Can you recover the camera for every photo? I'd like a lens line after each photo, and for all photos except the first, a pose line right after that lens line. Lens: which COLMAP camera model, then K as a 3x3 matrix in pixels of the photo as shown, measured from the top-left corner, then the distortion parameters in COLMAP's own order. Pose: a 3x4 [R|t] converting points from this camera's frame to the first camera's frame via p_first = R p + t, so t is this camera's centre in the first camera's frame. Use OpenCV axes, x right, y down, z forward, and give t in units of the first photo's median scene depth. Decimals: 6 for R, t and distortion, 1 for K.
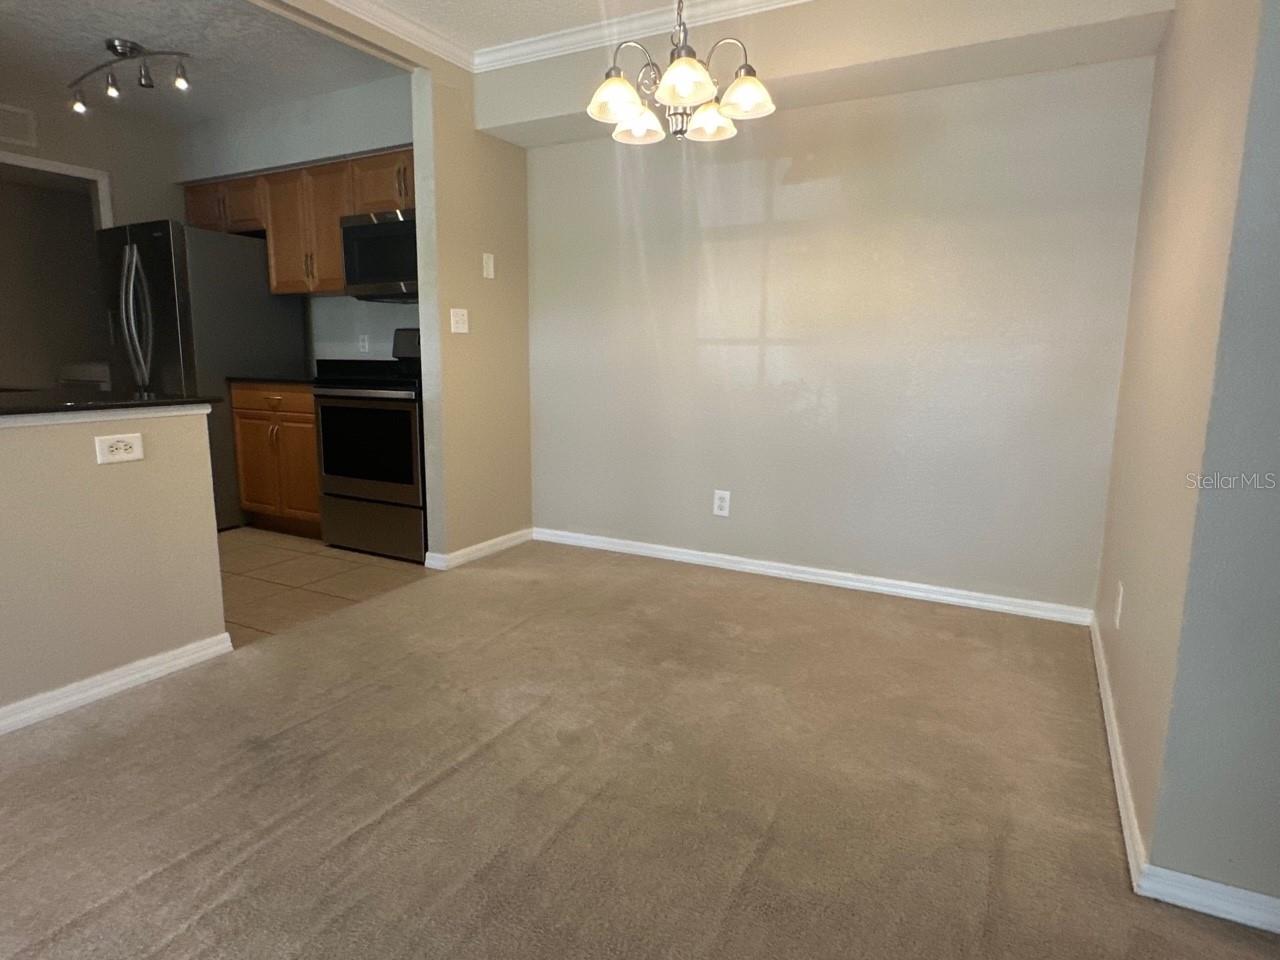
lens RADIAL K [[734.6, 0, 645.8], [0, 734.6, 479.3], [0, 0, 1]] dist [-0.000368, -0.002219]
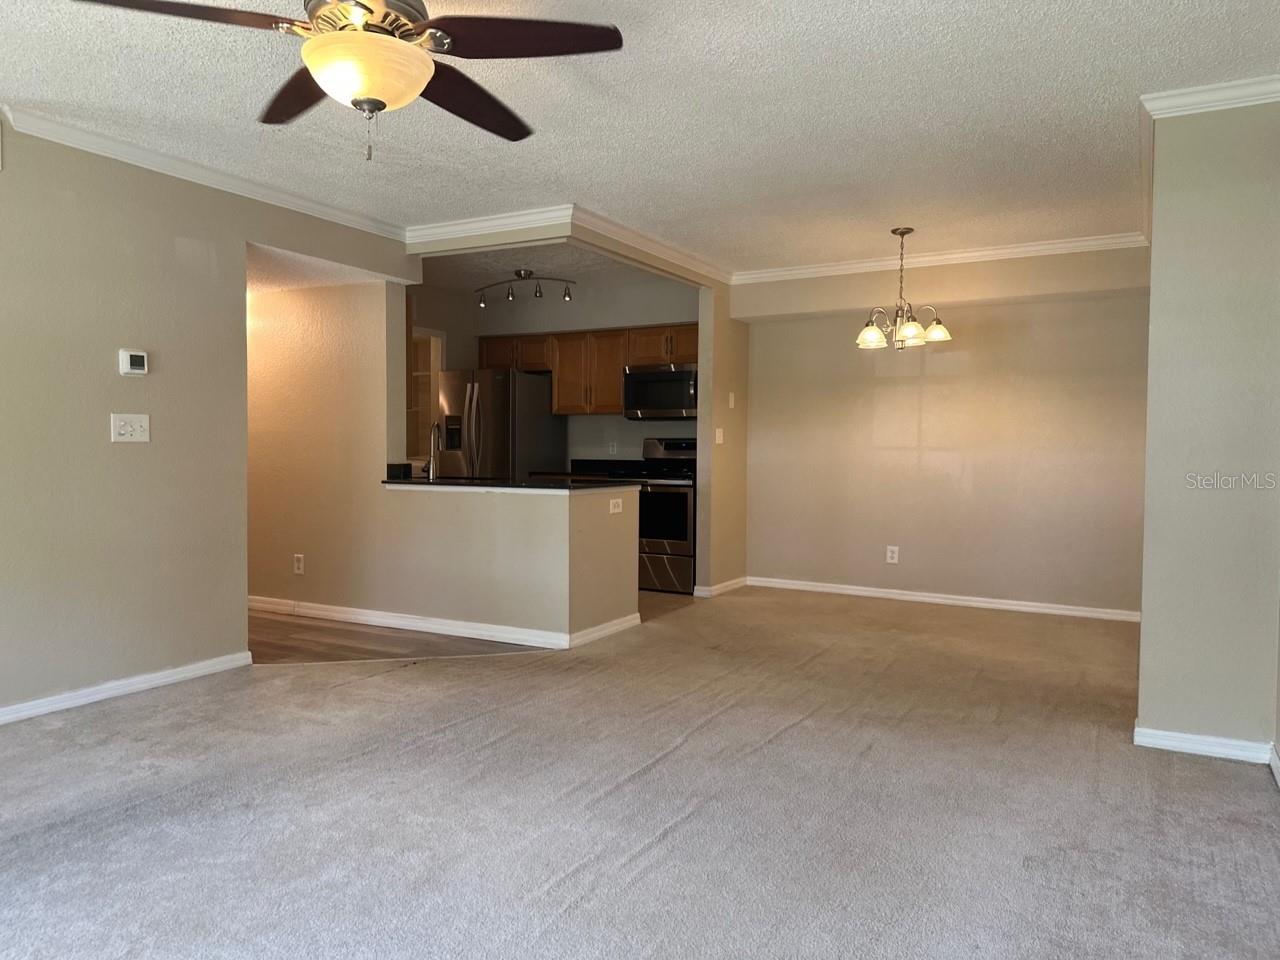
lens RADIAL K [[890.0, 0, 621.9], [0, 890.0, 477.3], [0, 0, 1]] dist [0.040457, -0.039117]
pose [[0.999488, 0.002037, -0.031929, -0.403172], [-0.006370, 0.990665, -0.136173, 0.131743], [0.031353, 0.136307, 0.990170, -0.876473]]
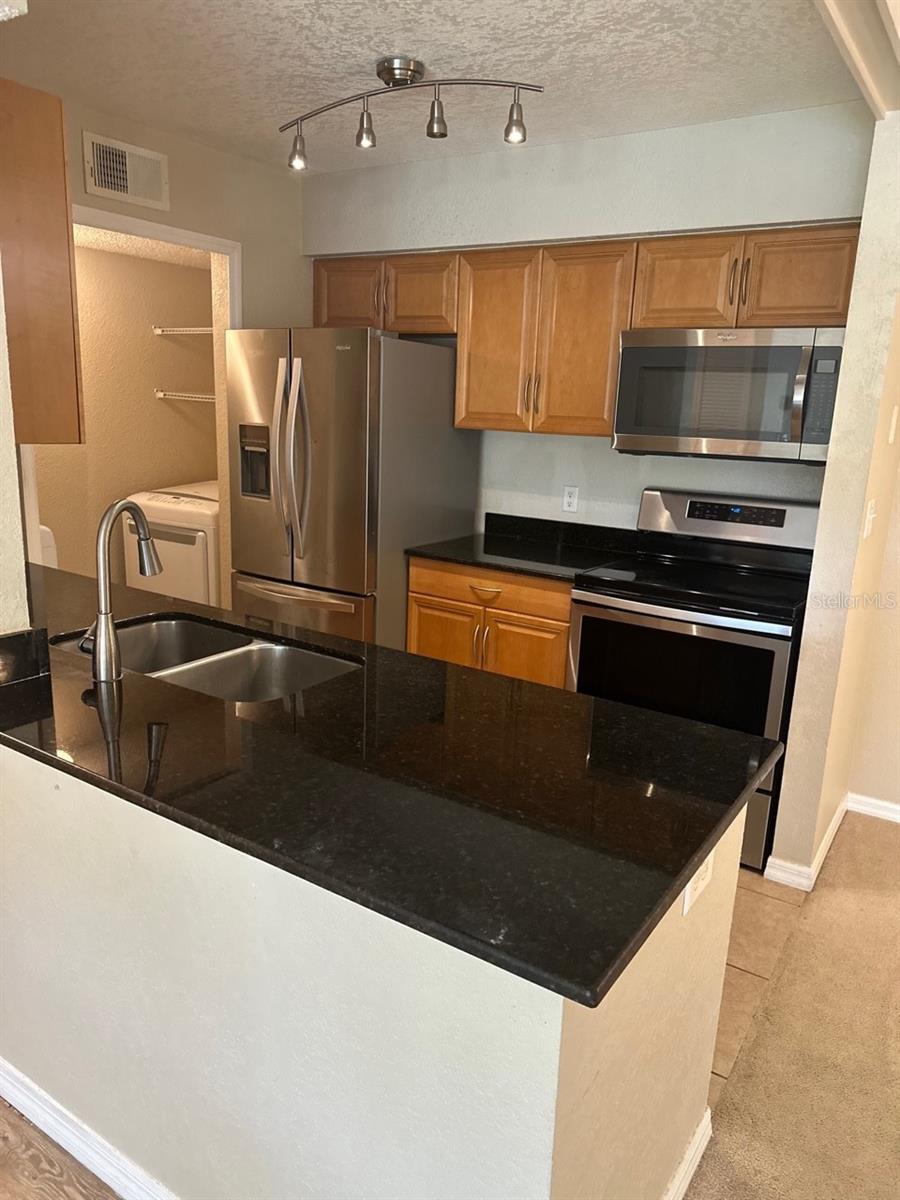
lens RADIAL K [[834.3, 0, 454.9], [0, 834.3, 606.0], [0, 0, 1]] dist [0.040457, -0.039117]
pose [[0.995911, 0.052880, -0.073252, -0.557302], [-0.047284, 0.995976, 0.076136, -0.179157], [0.076984, -0.072361, 0.994403, 0.239041]]
